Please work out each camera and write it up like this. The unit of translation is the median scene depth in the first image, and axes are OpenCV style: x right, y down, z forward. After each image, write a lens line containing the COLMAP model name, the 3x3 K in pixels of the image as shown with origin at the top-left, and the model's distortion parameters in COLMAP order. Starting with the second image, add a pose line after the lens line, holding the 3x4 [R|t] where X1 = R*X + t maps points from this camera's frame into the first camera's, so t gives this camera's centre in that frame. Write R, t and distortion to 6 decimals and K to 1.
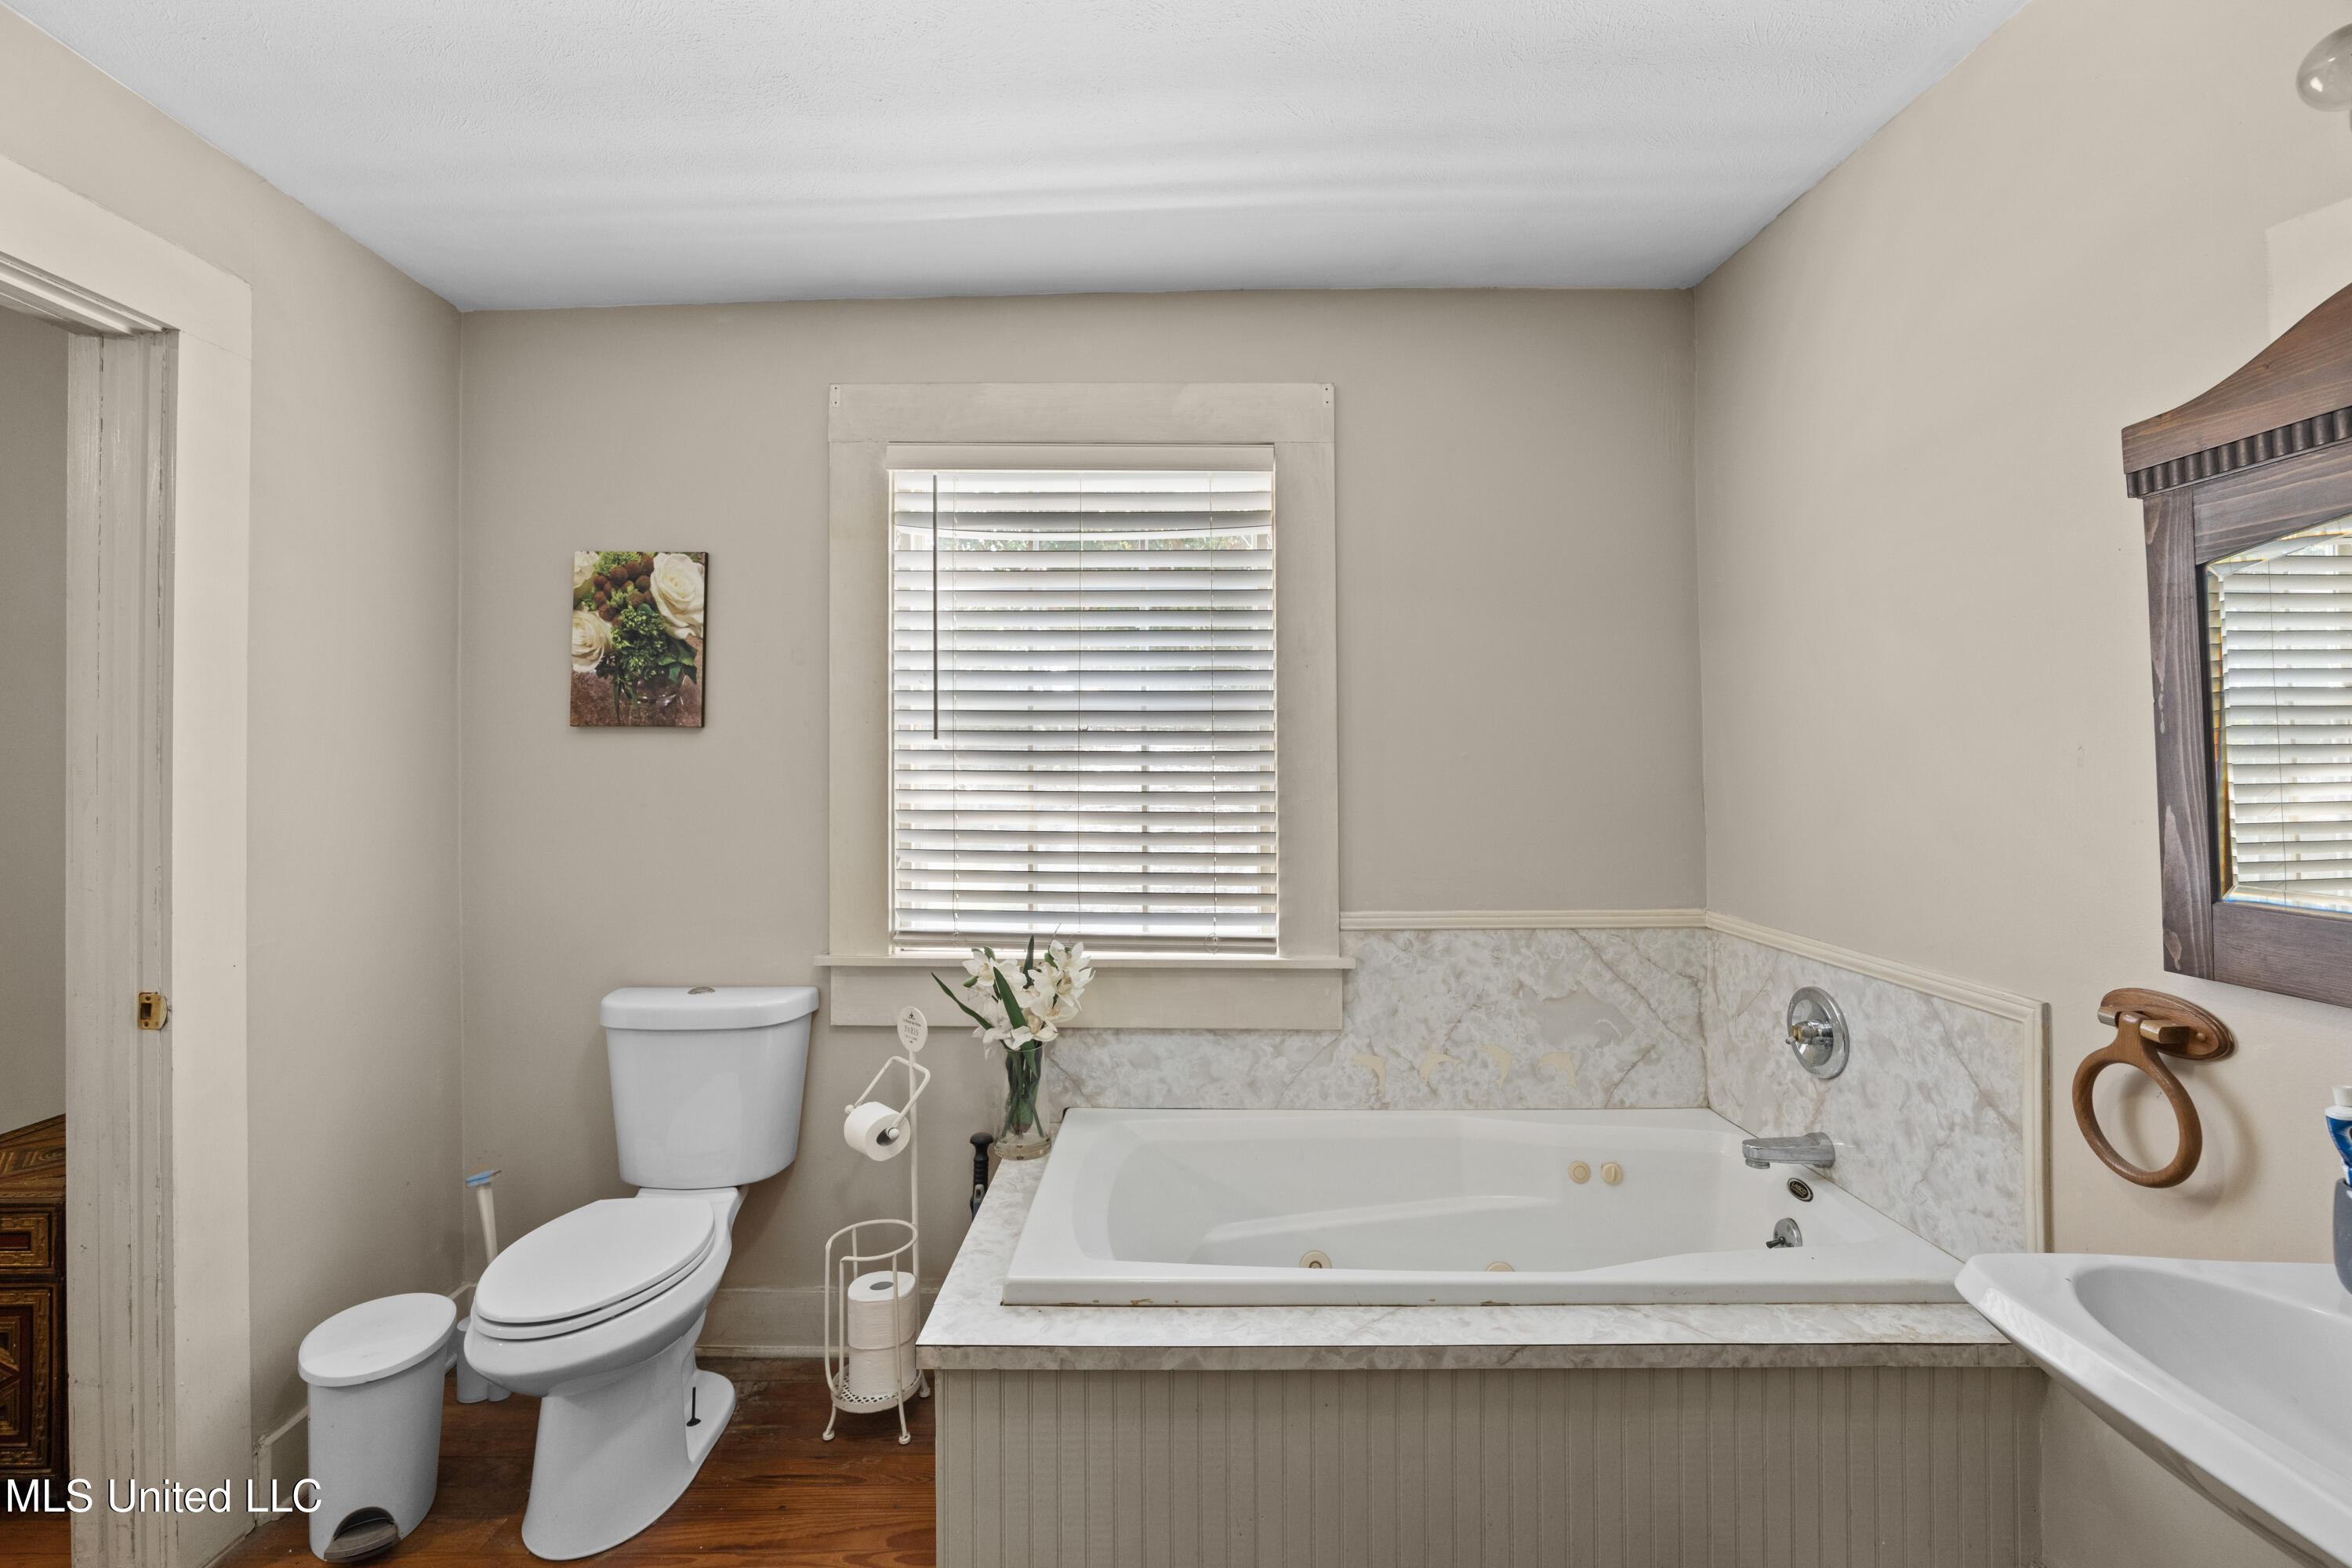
lens RADIAL K [[1041.7, 0, 1179.9], [0, 1041.7, 721.3], [0, 0, 1]] dist [-0.003545, -0.000060]
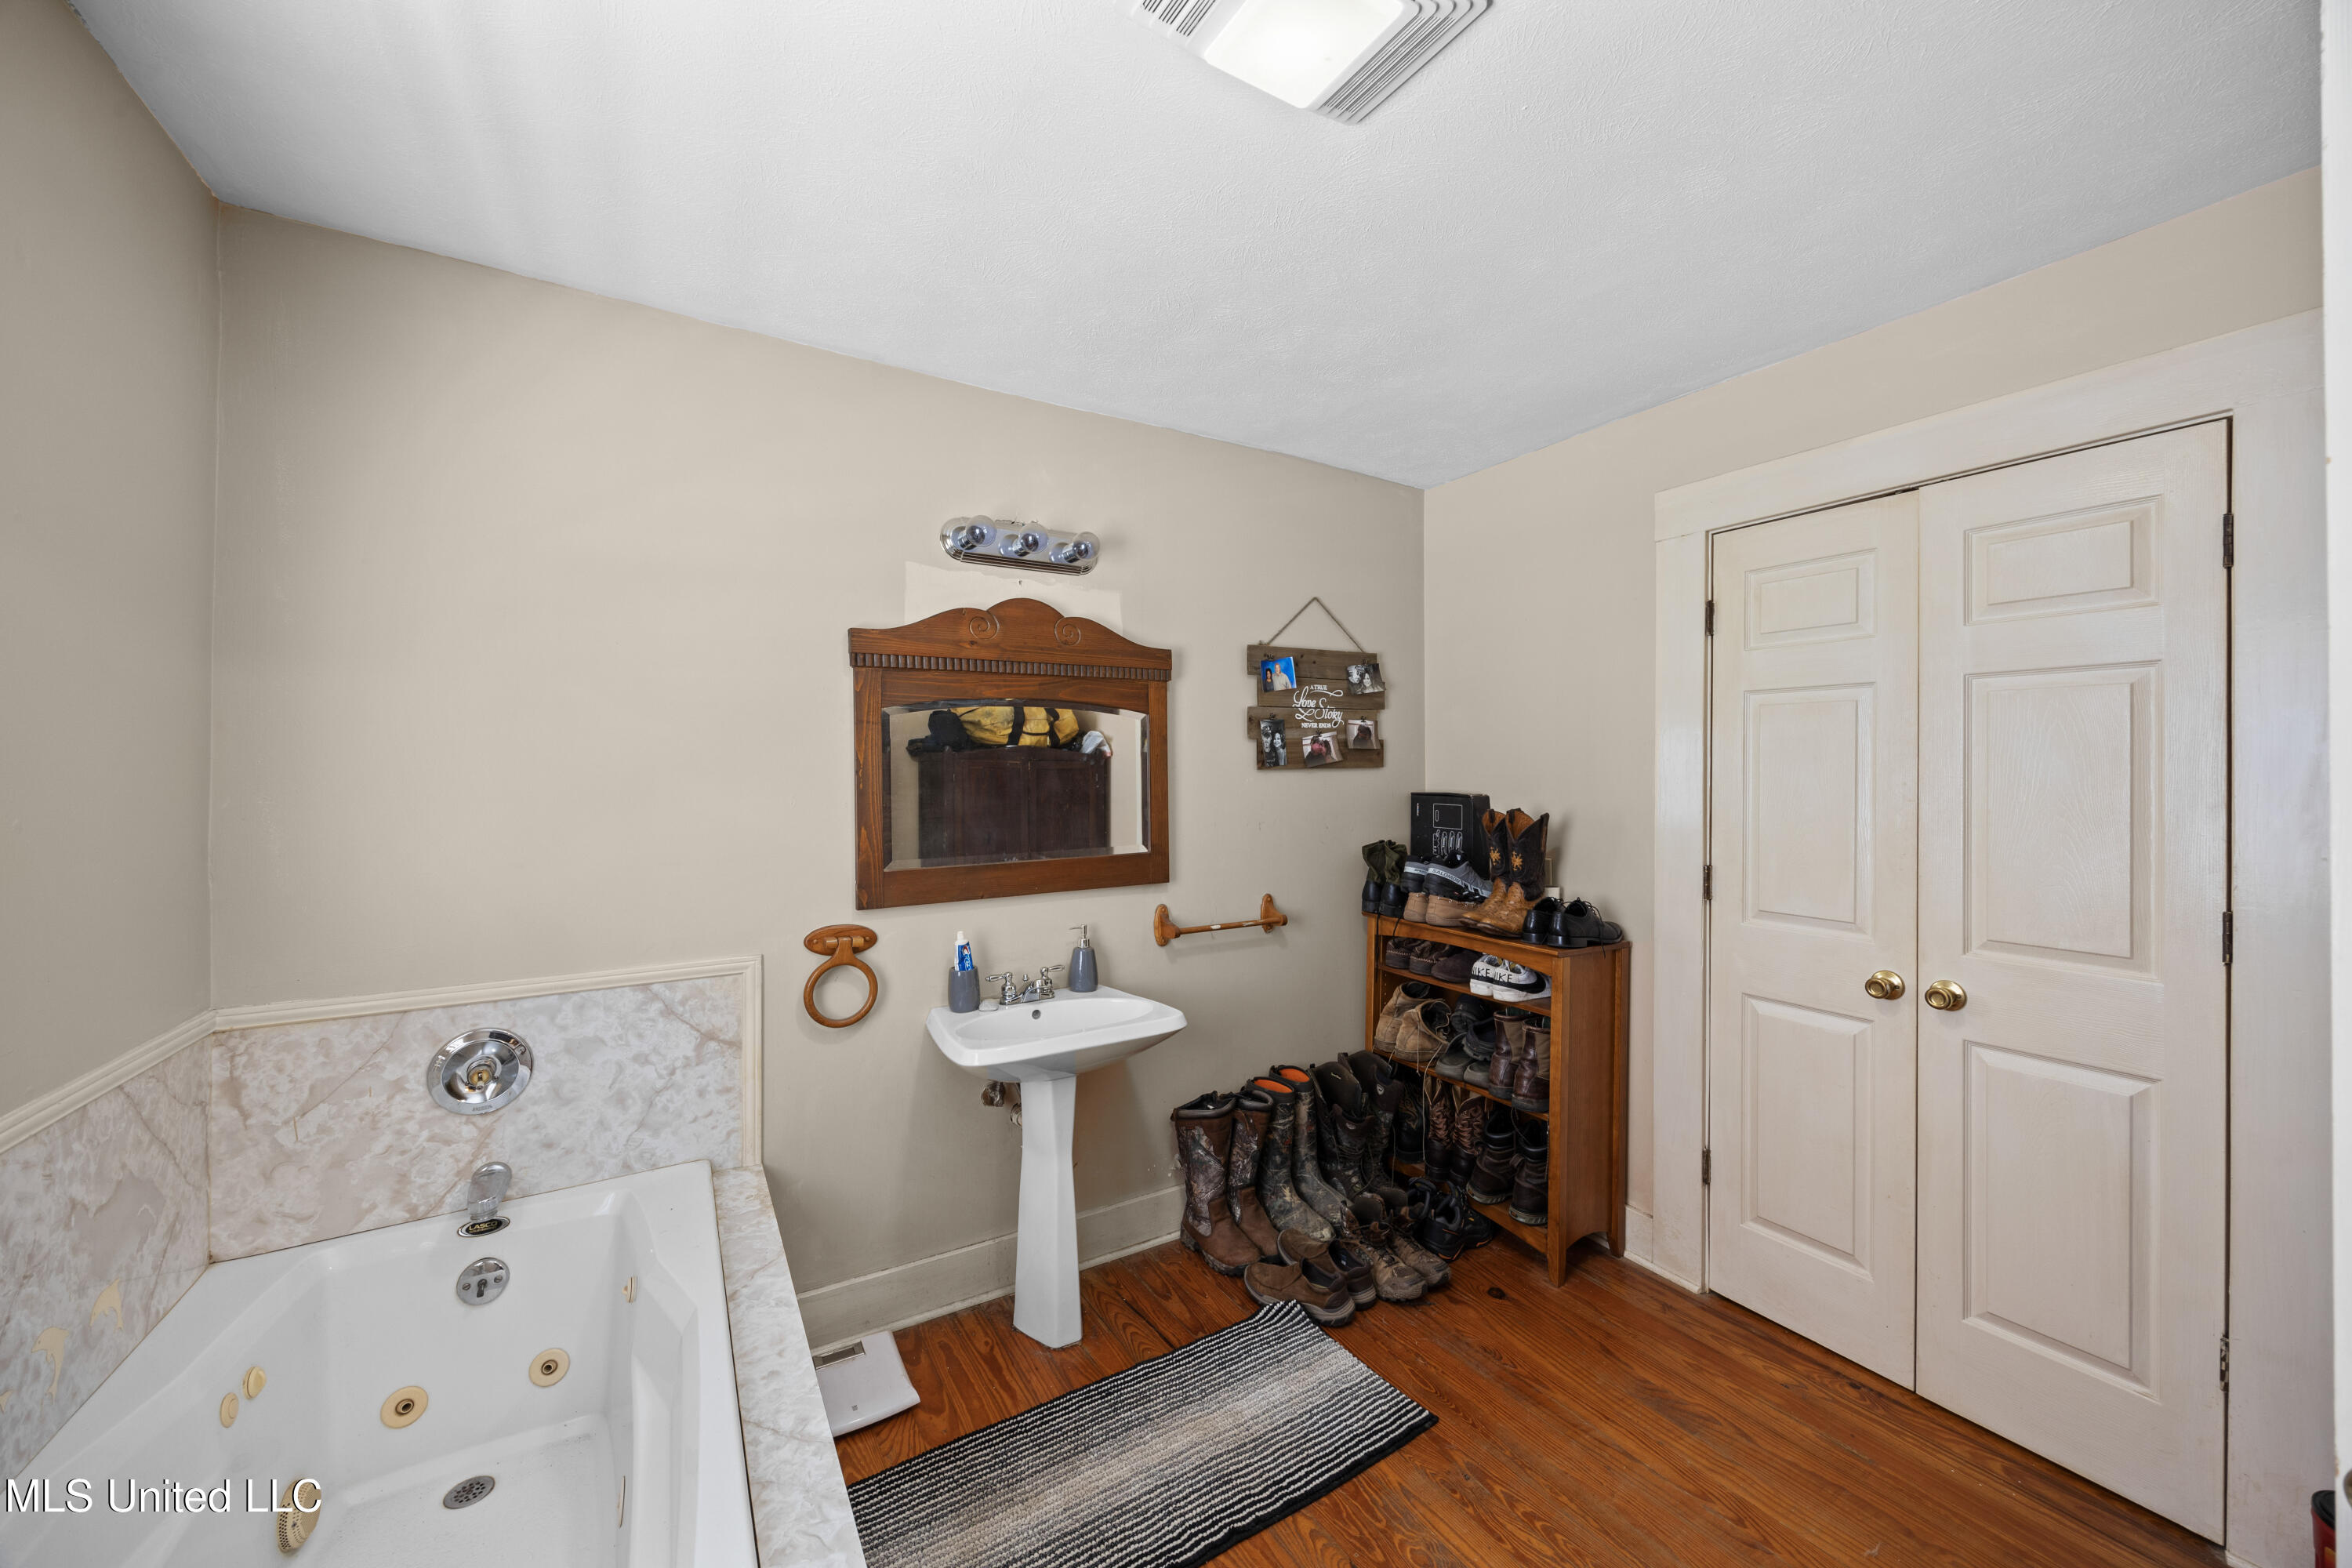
lens RADIAL K [[921.2, 0, 1188.8], [0, 921.2, 765.9], [0, 0, 1]] dist [0.001138, -0.000121]
pose [[-0.520448, 0.010009, 0.853834, -0.502122], [-0.024655, 0.999338, -0.026743, -0.000123], [-0.853537, -0.034970, -0.519857, 0.806749]]
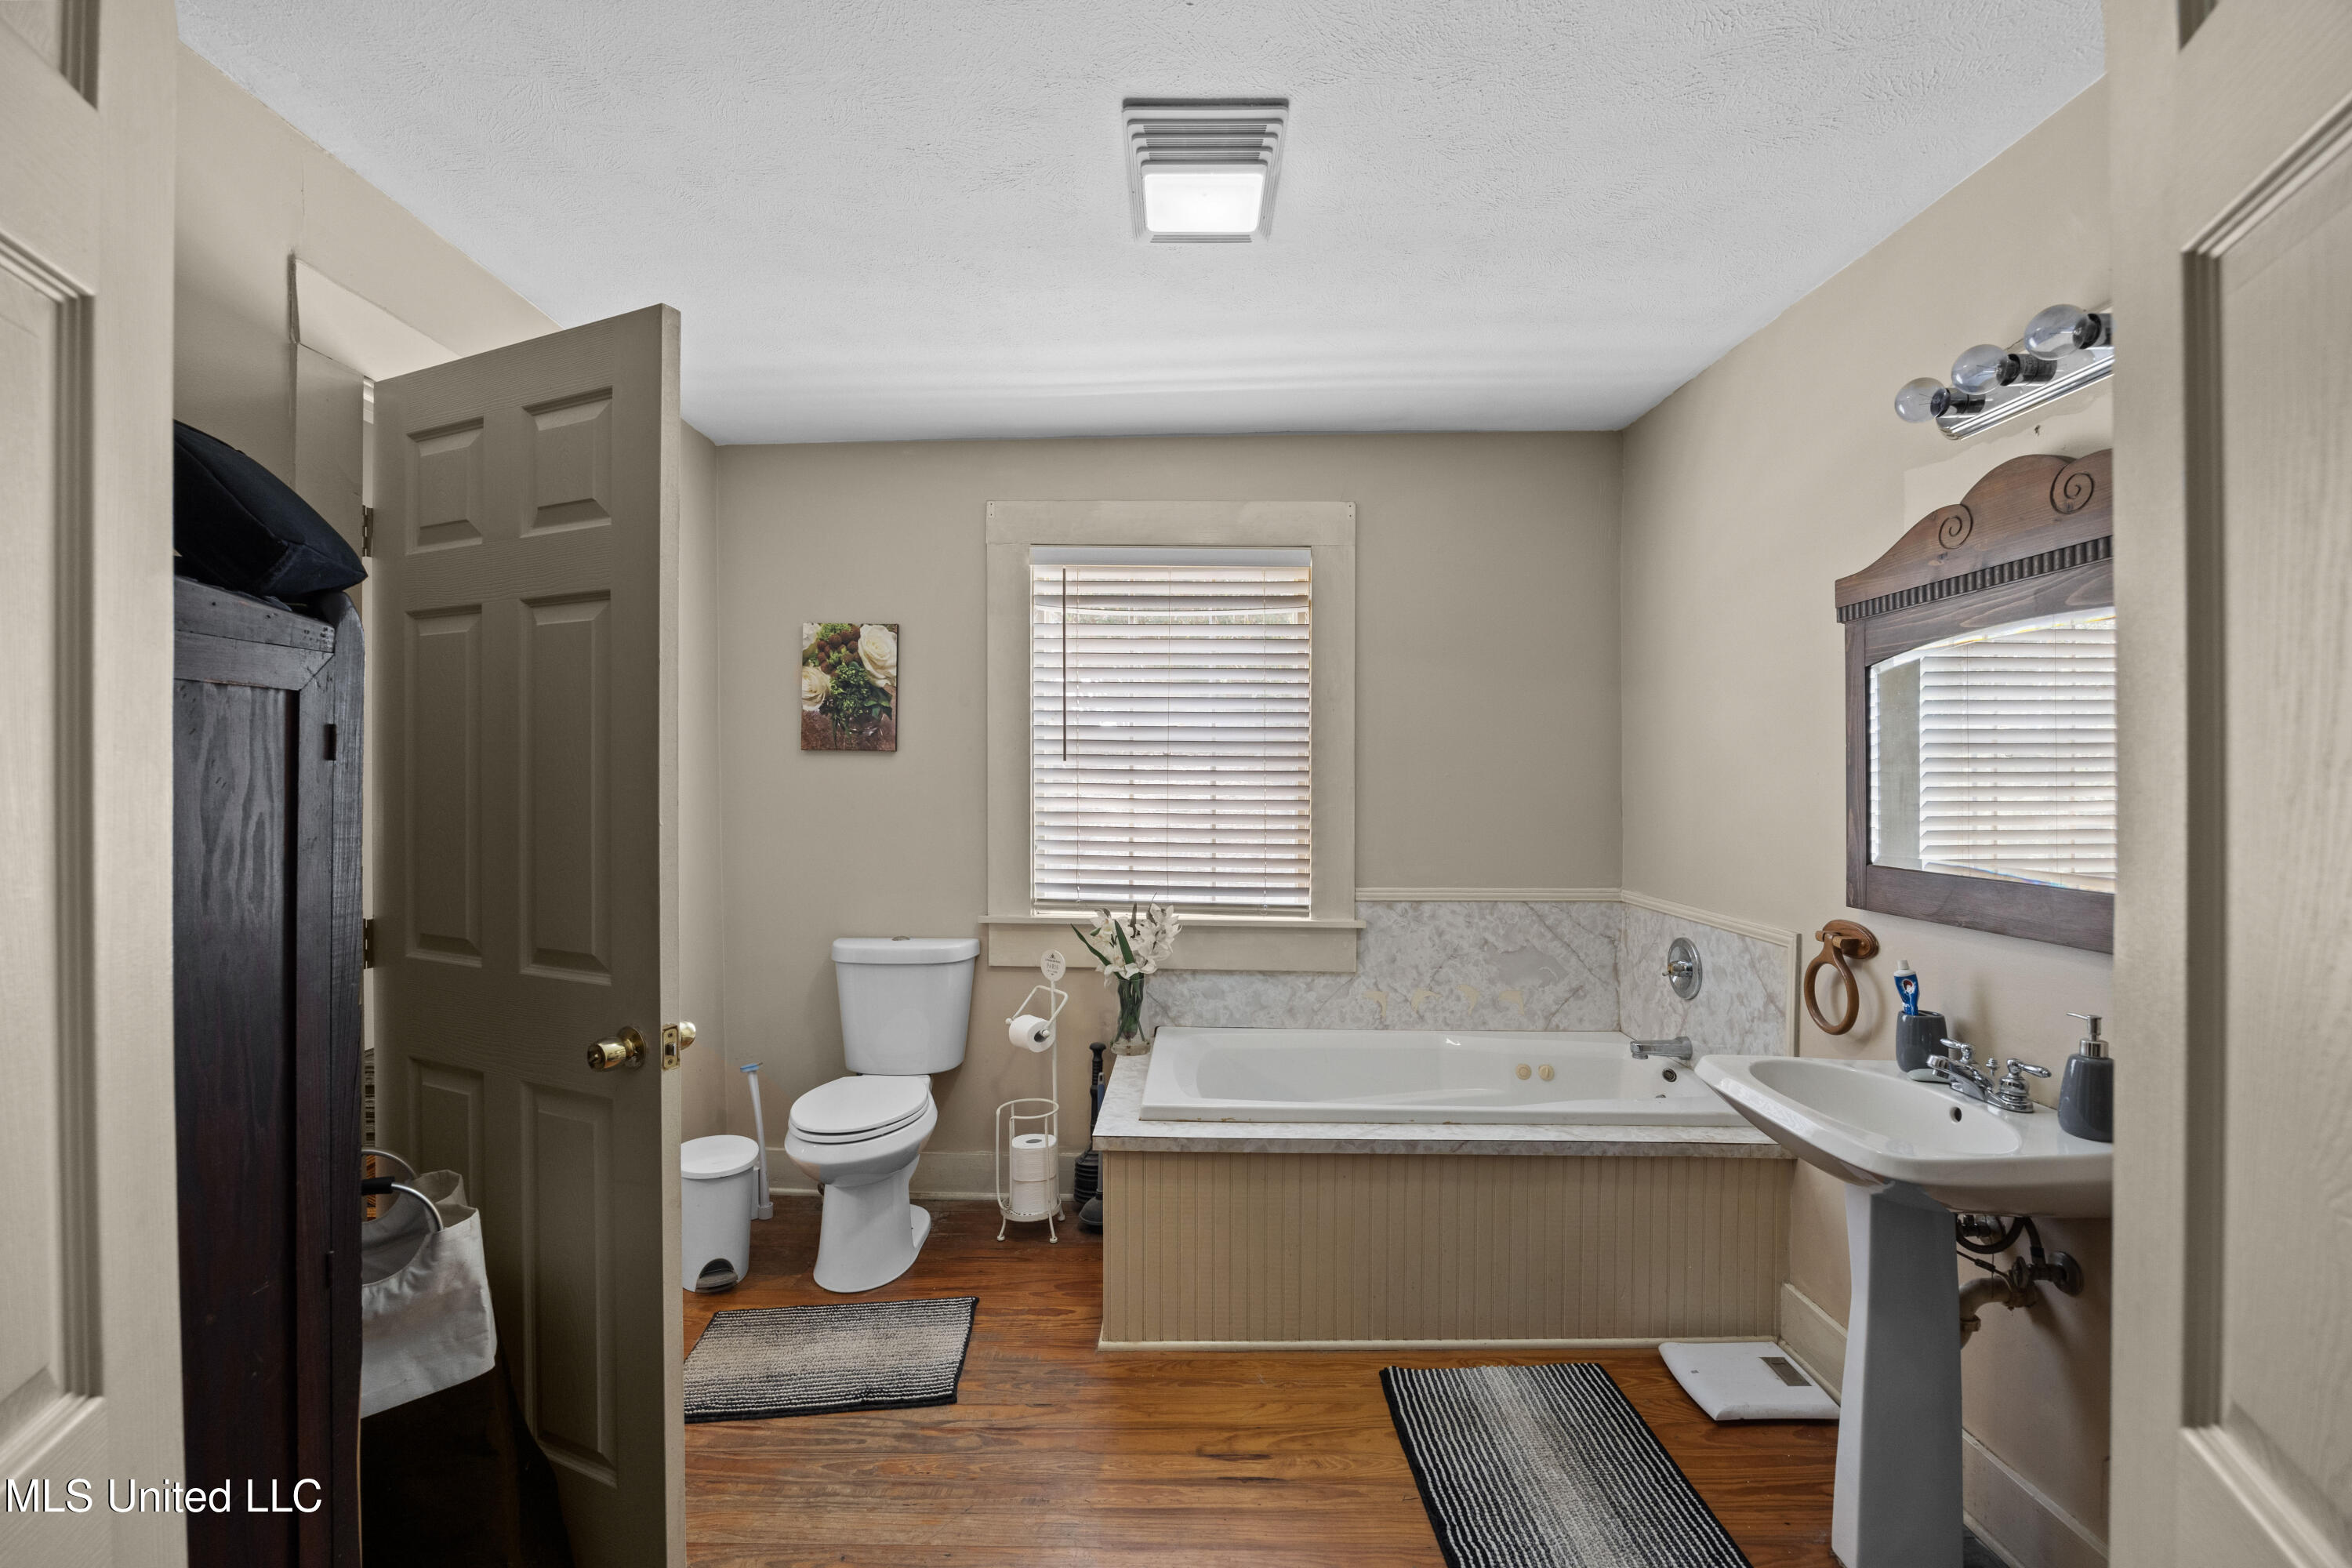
lens RADIAL K [[1018.5, 0, 1188.9], [0, 1018.5, 767.3], [0, 0, 1]] dist [-0.014763, 0.000027]
pose [[0.999939, 0.007065, -0.008453, -0.061484], [-0.006832, 0.999603, 0.027329, -0.013386], [0.008643, -0.027270, 0.999591, -0.374545]]
